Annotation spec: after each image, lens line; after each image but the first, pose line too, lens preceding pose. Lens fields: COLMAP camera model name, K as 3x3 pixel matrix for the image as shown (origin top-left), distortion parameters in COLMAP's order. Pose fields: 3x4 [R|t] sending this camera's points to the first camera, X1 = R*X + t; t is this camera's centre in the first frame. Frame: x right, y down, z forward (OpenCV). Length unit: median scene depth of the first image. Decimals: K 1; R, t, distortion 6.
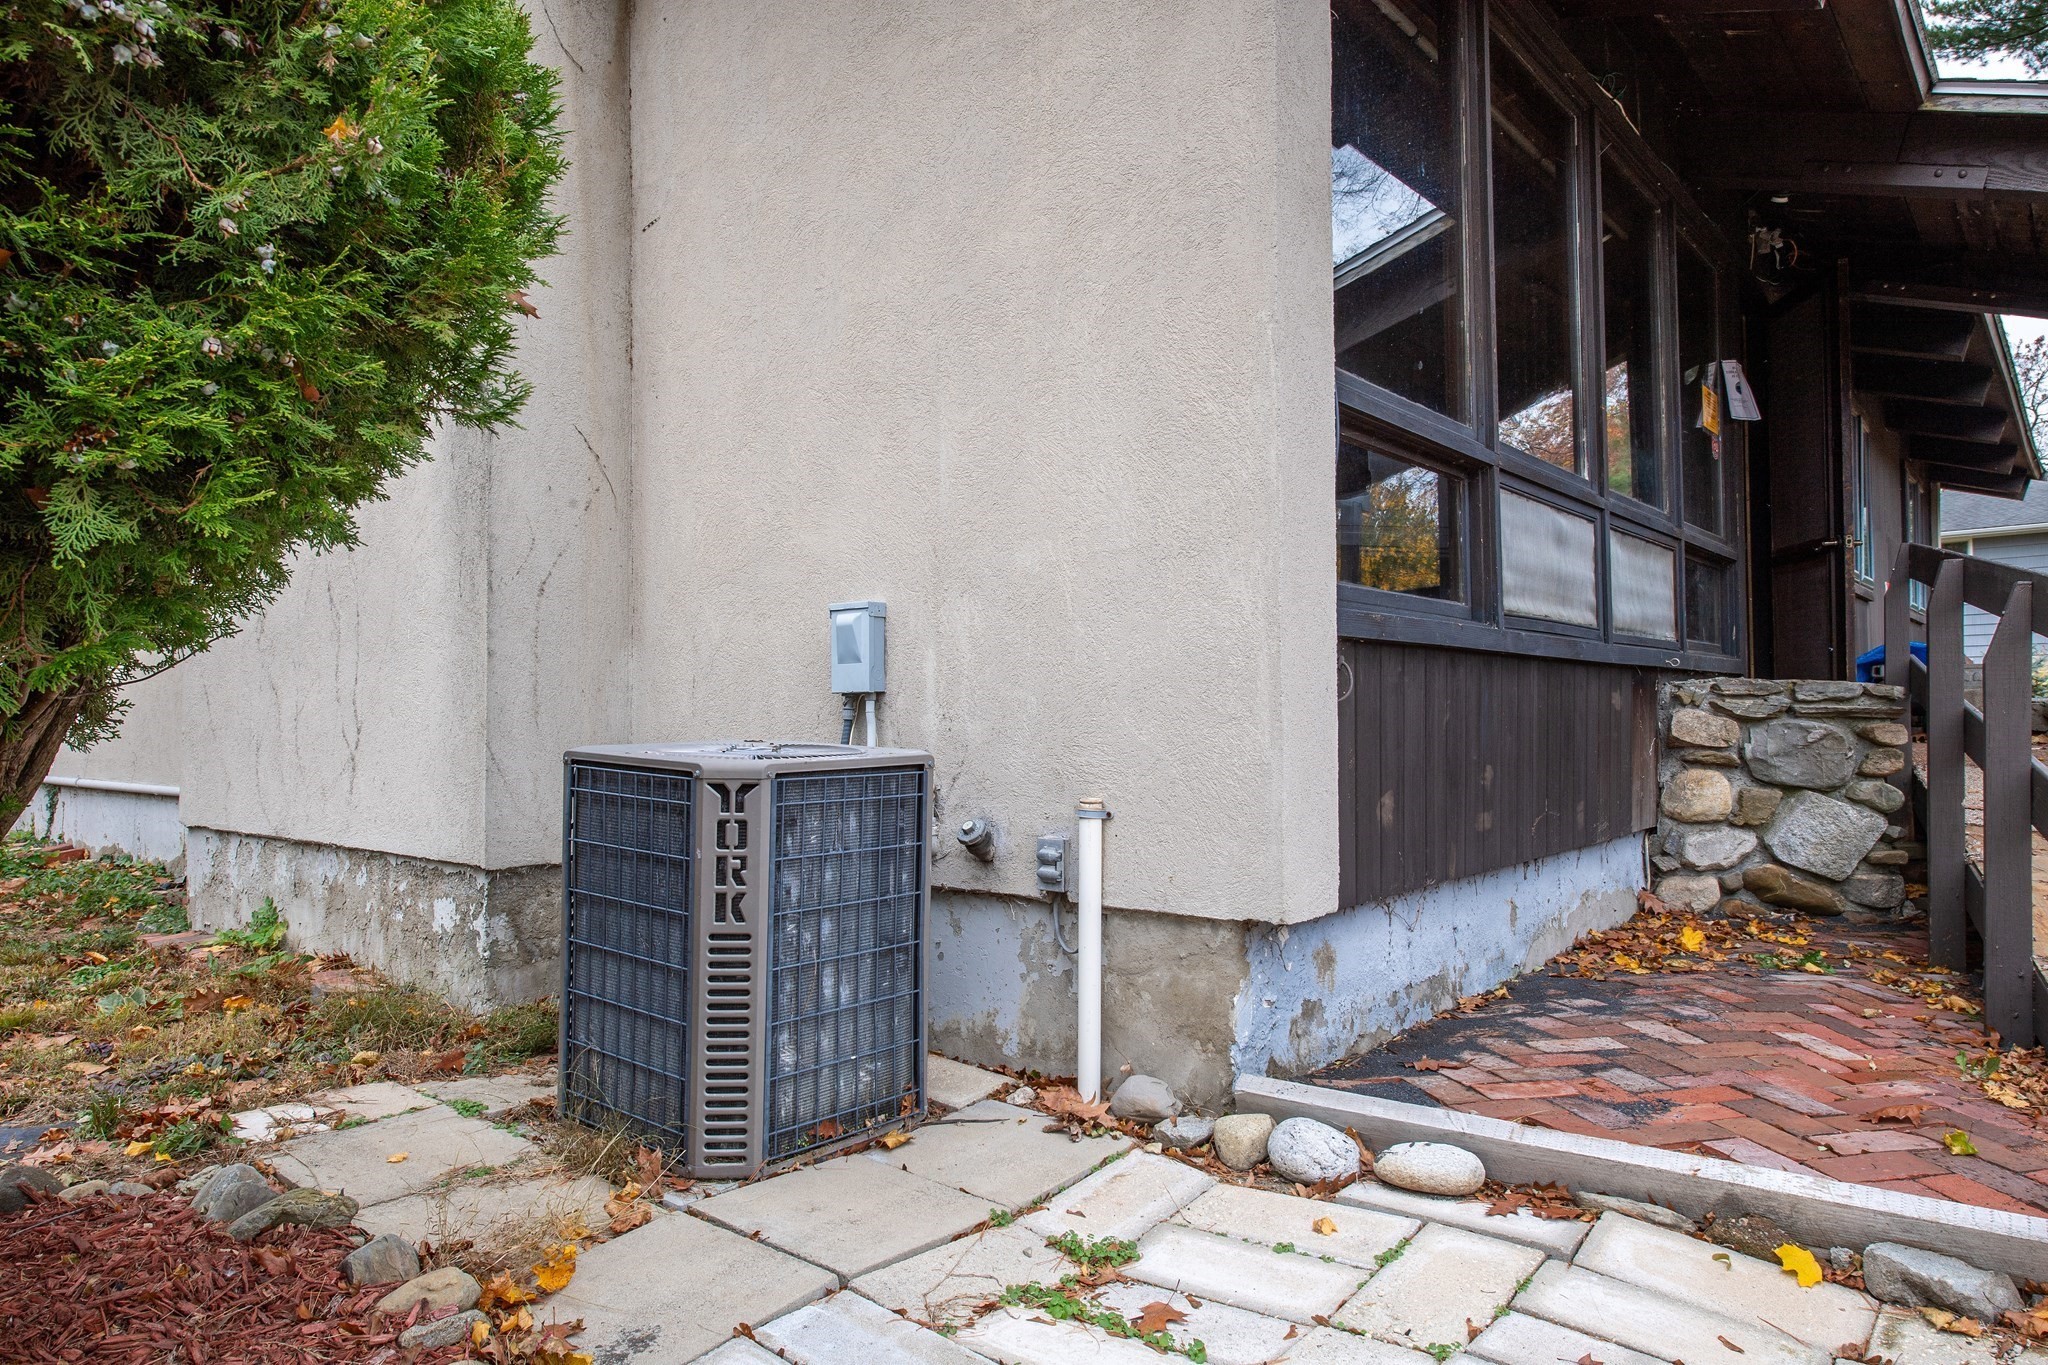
lens RADIAL K [[1287.0, 0, 1024.0], [0, 1287.0, 682.5], [0, 0, 1]] dist [0.002317, 0.000436]
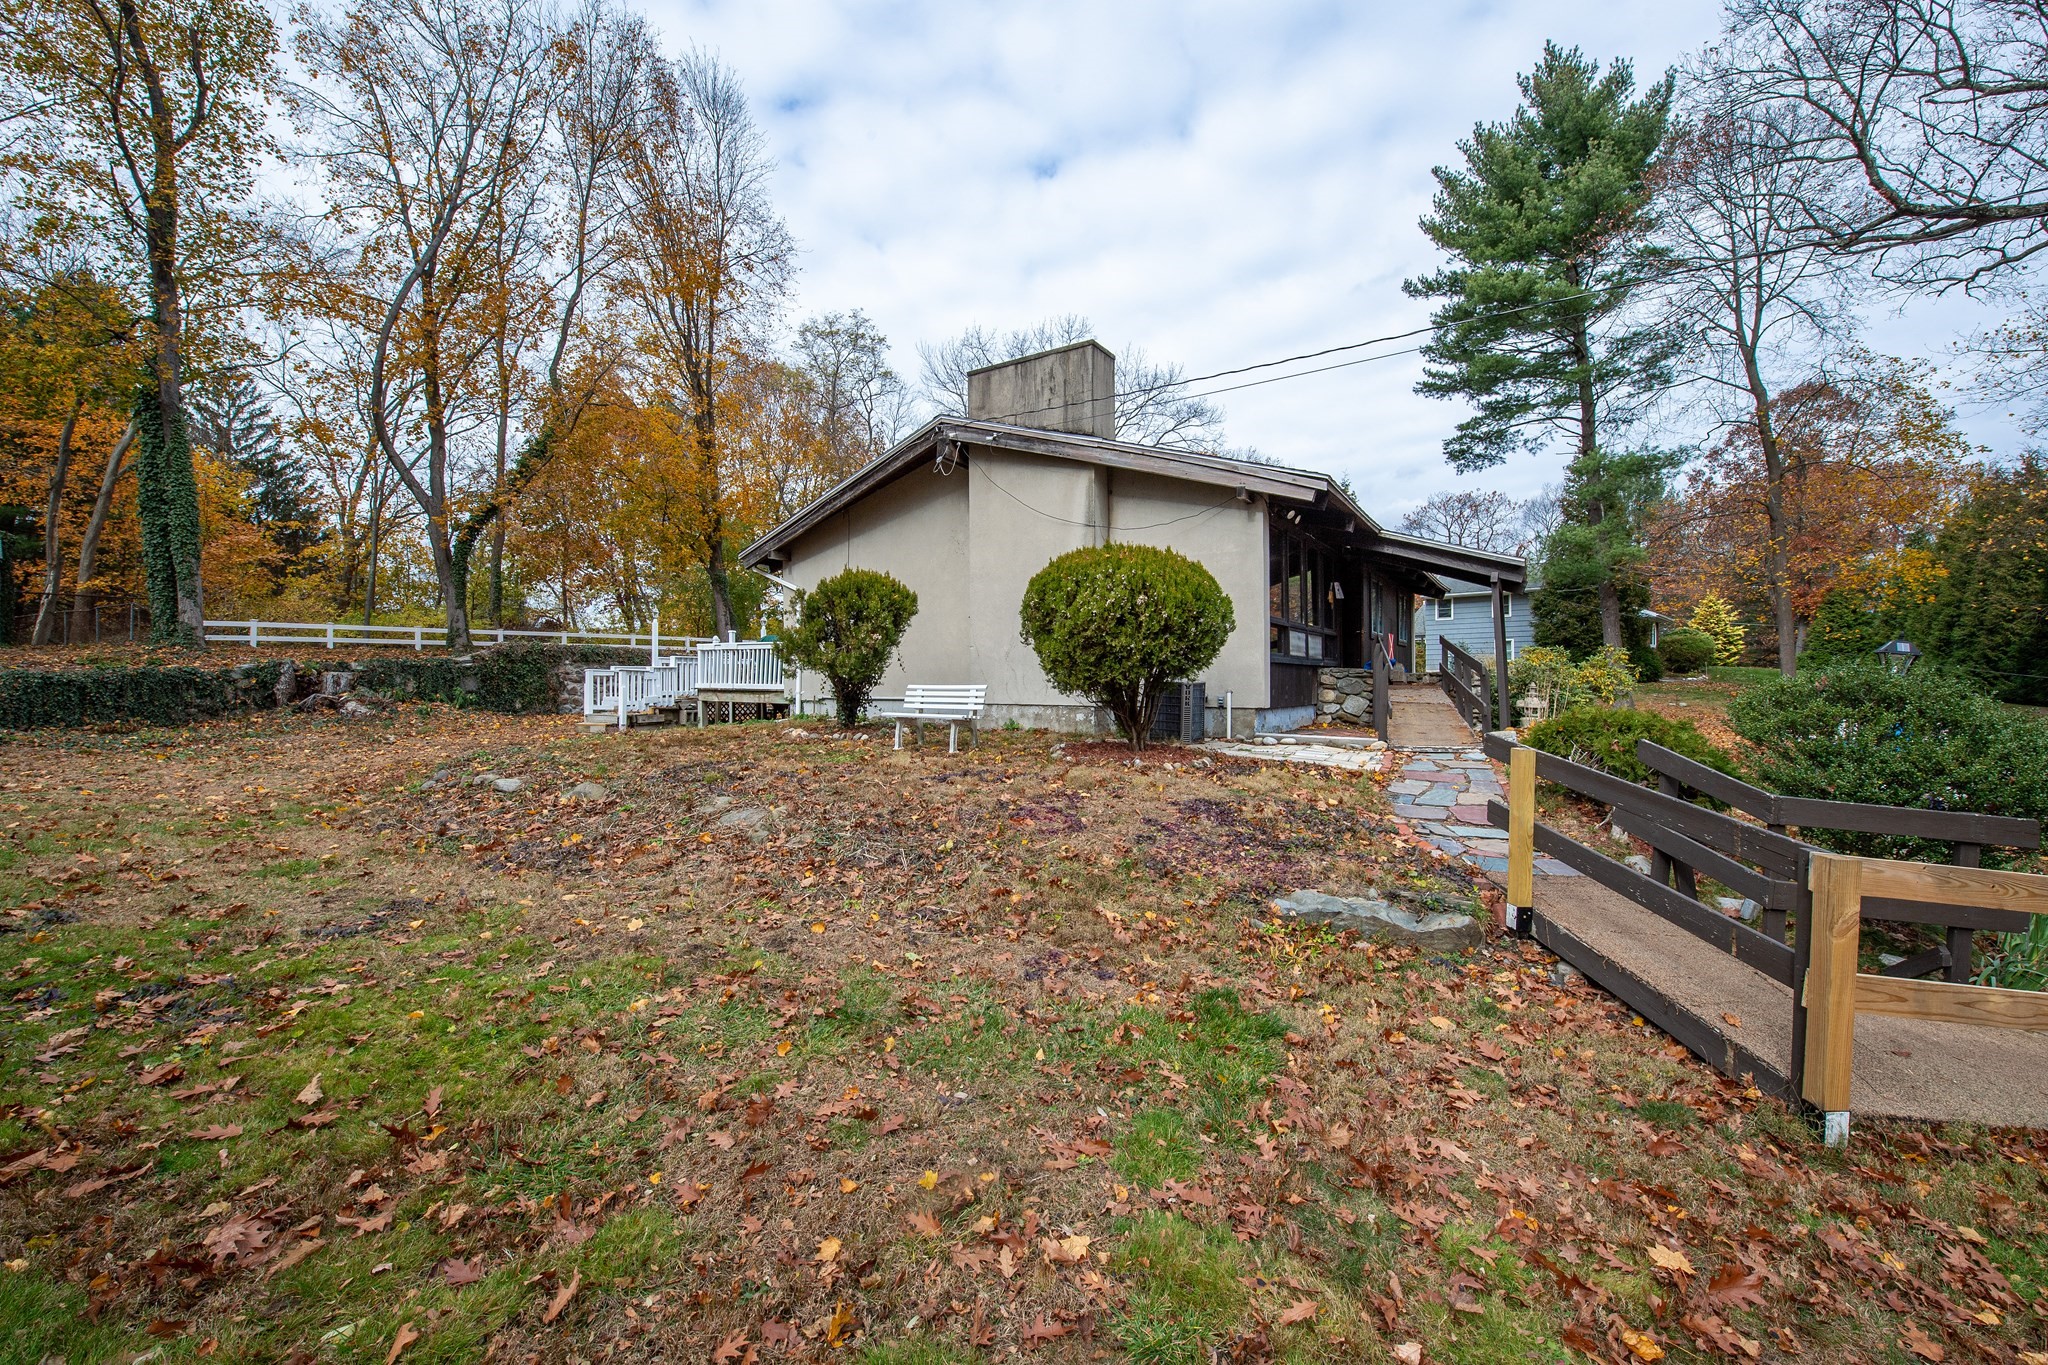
lens RADIAL K [[839.9, 0, 1024.0], [0, 839.9, 682.5], [0, 0, 1]] dist [-0.000621, -0.000395]
pose [[0.991820, -0.002146, 0.127624, -0.815661], [-0.000819, 0.999731, 0.023173, -0.018698], [-0.127639, -0.023088, 0.991552, -1.607694]]
